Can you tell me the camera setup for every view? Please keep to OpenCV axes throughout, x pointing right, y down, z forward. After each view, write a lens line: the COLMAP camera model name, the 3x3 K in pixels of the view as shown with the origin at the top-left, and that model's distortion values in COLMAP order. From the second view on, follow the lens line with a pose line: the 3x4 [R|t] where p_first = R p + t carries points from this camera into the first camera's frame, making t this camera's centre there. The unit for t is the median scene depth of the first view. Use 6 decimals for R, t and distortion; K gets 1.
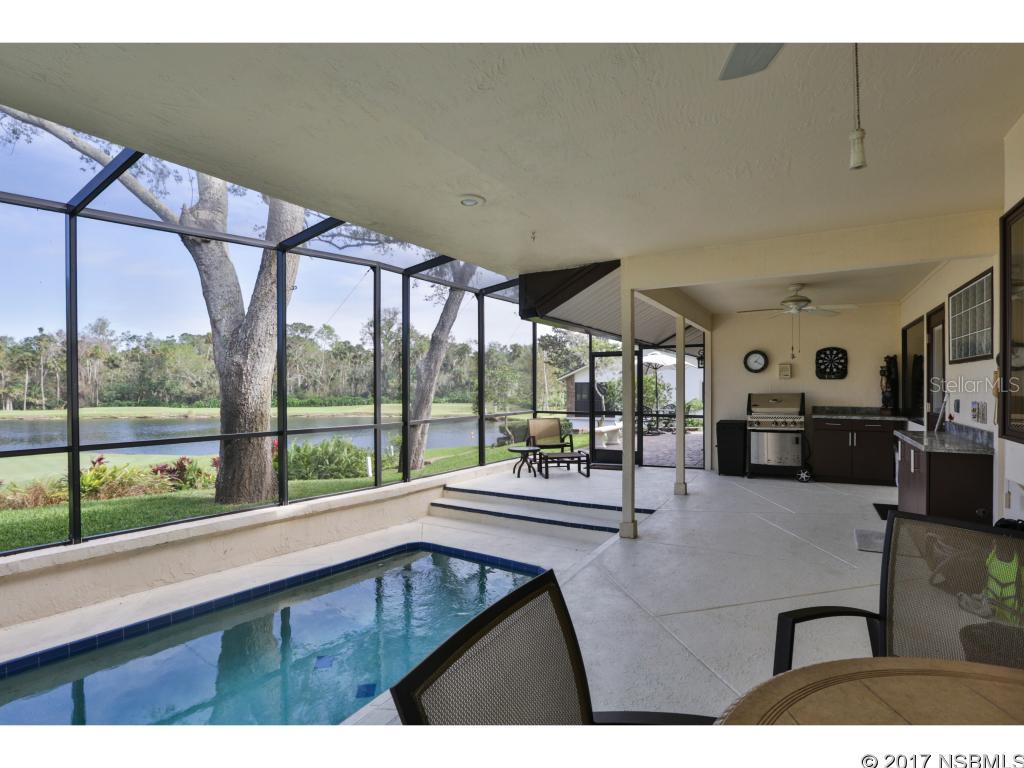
lens RADIAL K [[500.3, 0, 512.0], [0, 500.3, 384.0], [0, 0, 1]] dist [-0.001276, -0.000097]
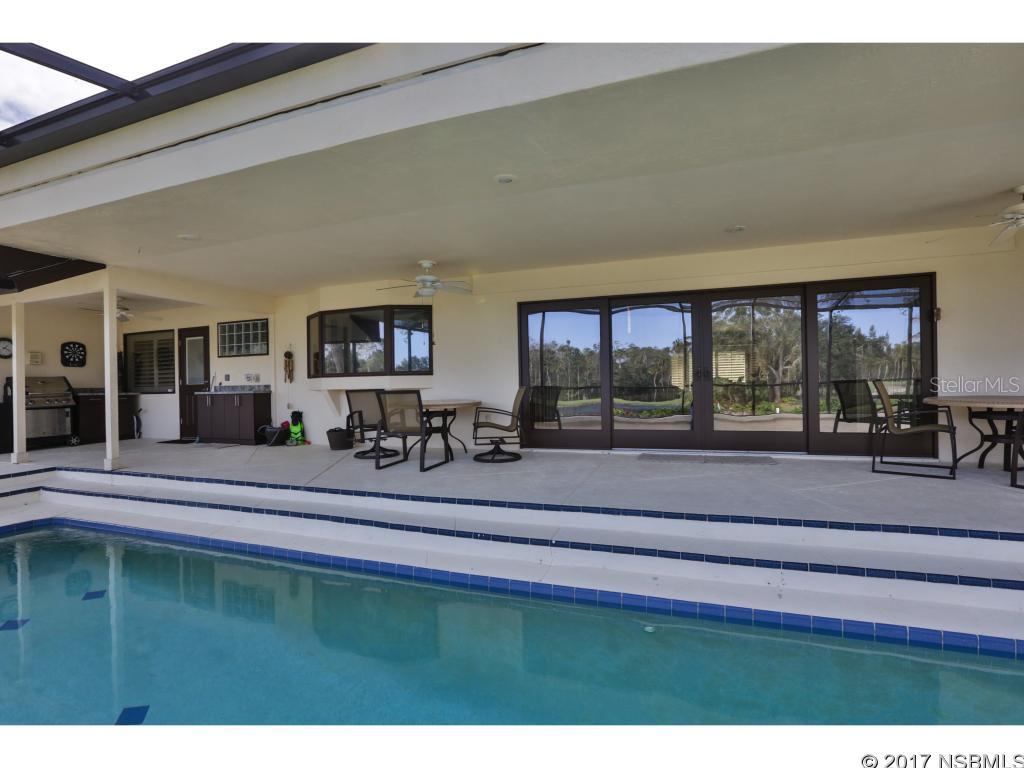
lens RADIAL K [[500.3, 0, 512.0], [0, 500.3, 384.0], [0, 0, 1]] dist [-0.001276, -0.000097]
pose [[-0.153062, 0.007588, 0.988188, -0.808424], [0.019320, 0.999802, -0.004685, 0.063056], [-0.988028, 0.018375, -0.153178, 0.088030]]
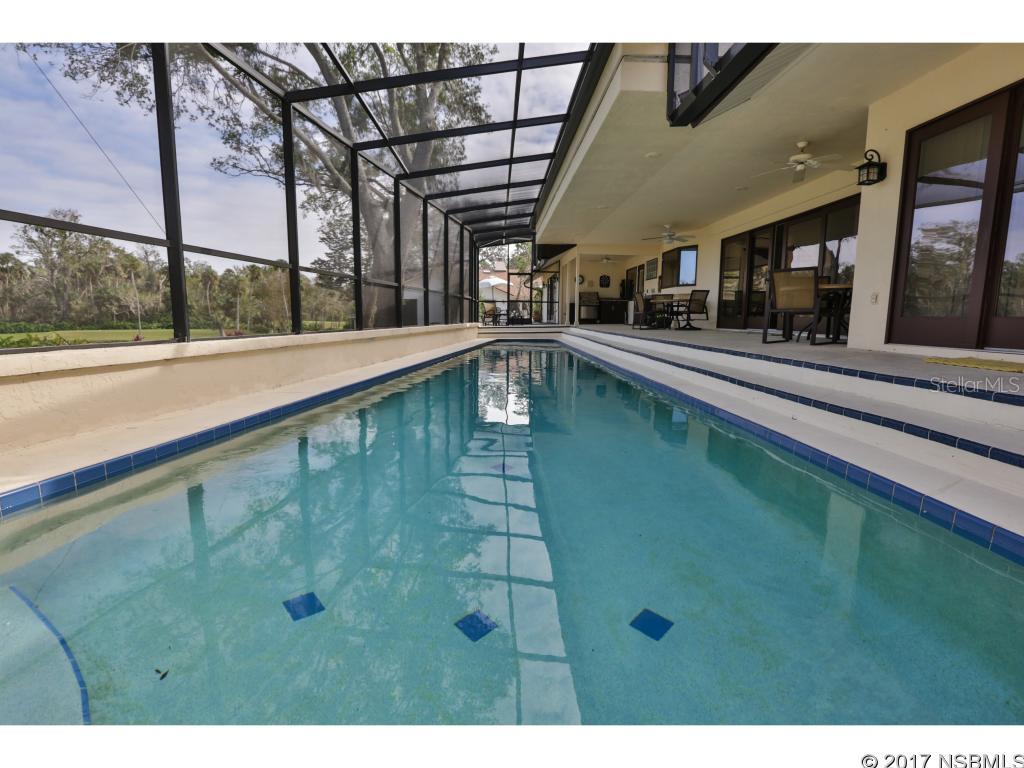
lens RADIAL K [[500.3, 0, 512.0], [0, 500.3, 384.0], [0, 0, 1]] dist [-0.001276, -0.000097]
pose [[0.852060, -0.069466, 0.518814, -1.253721], [-0.004898, 0.990053, 0.140606, 0.131344], [-0.523421, -0.122346, 0.843245, -1.108562]]
